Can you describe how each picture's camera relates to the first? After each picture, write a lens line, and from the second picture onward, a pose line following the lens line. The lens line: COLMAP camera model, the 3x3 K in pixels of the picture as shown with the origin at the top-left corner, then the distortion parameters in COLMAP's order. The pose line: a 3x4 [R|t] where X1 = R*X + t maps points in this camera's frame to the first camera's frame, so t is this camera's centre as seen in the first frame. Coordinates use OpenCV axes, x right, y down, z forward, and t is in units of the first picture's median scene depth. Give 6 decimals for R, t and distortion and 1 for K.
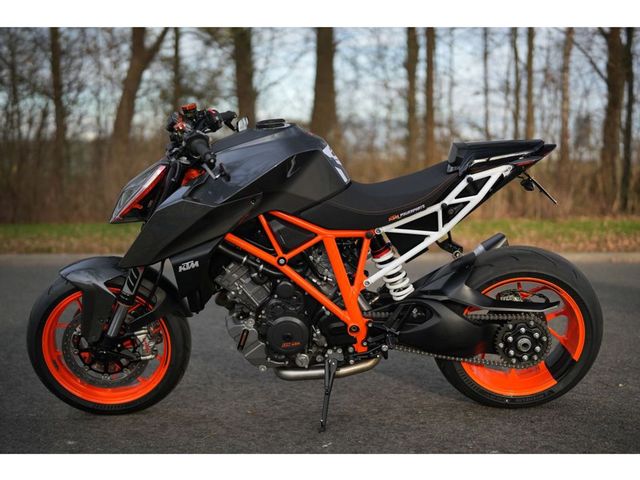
lens RADIAL K [[898.2, 0, 319.8], [0, 898.2, 238.6], [0, 0, 1]] dist [-0.090942, 0.978499]
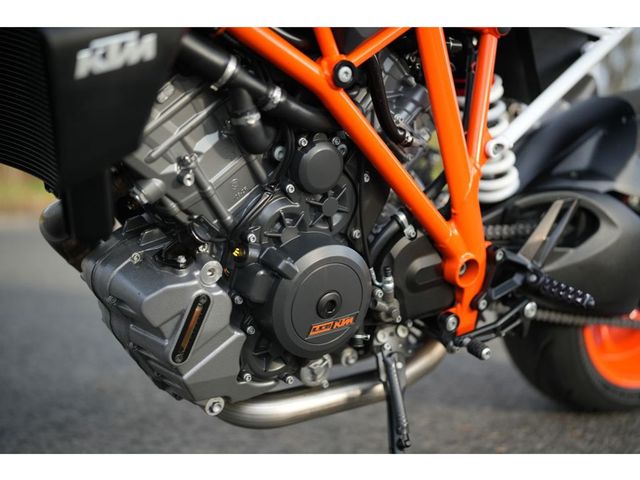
lens RADIAL K [[898.2, 0, 319.8], [0, 898.2, 238.6], [0, 0, 1]] dist [-0.090942, 0.978499]
pose [[0.814878, -0.047272, 0.577701, -0.237199], [0.042653, 0.998857, 0.021569, 0.076247], [-0.578060, 0.007064, 0.815963, 0.716223]]
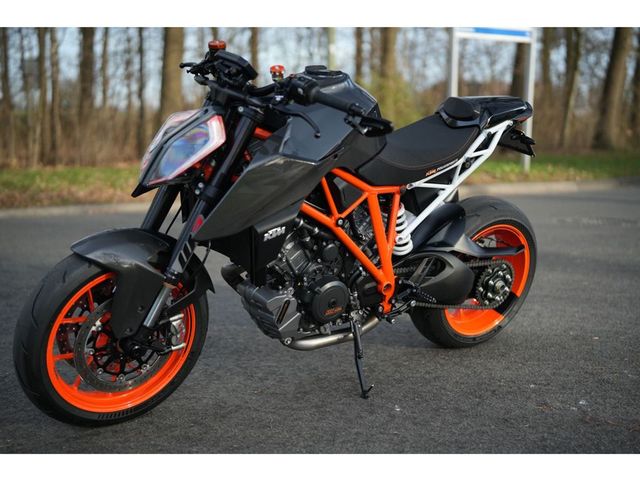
lens RADIAL K [[898.2, 0, 319.8], [0, 898.2, 238.6], [0, 0, 1]] dist [-0.090942, 0.978499]
pose [[0.796962, -0.066068, 0.600406, -0.598562], [0.031134, 0.997172, 0.068401, -0.021010], [-0.603227, -0.035820, 0.796765, 0.268525]]
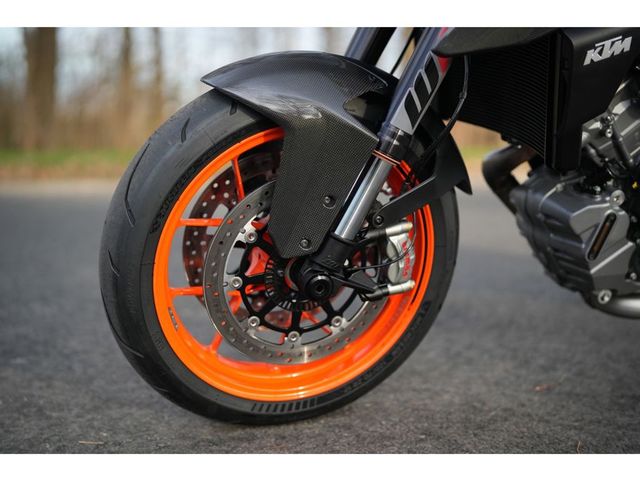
lens RADIAL K [[898.2, 0, 319.8], [0, 898.2, 238.6], [0, 0, 1]] dist [-0.090942, 0.978499]
pose [[0.926140, -0.034259, 0.375622, -0.405335], [0.018462, 0.998790, 0.045575, 0.090825], [-0.376729, -0.035275, 0.925652, 0.627149]]
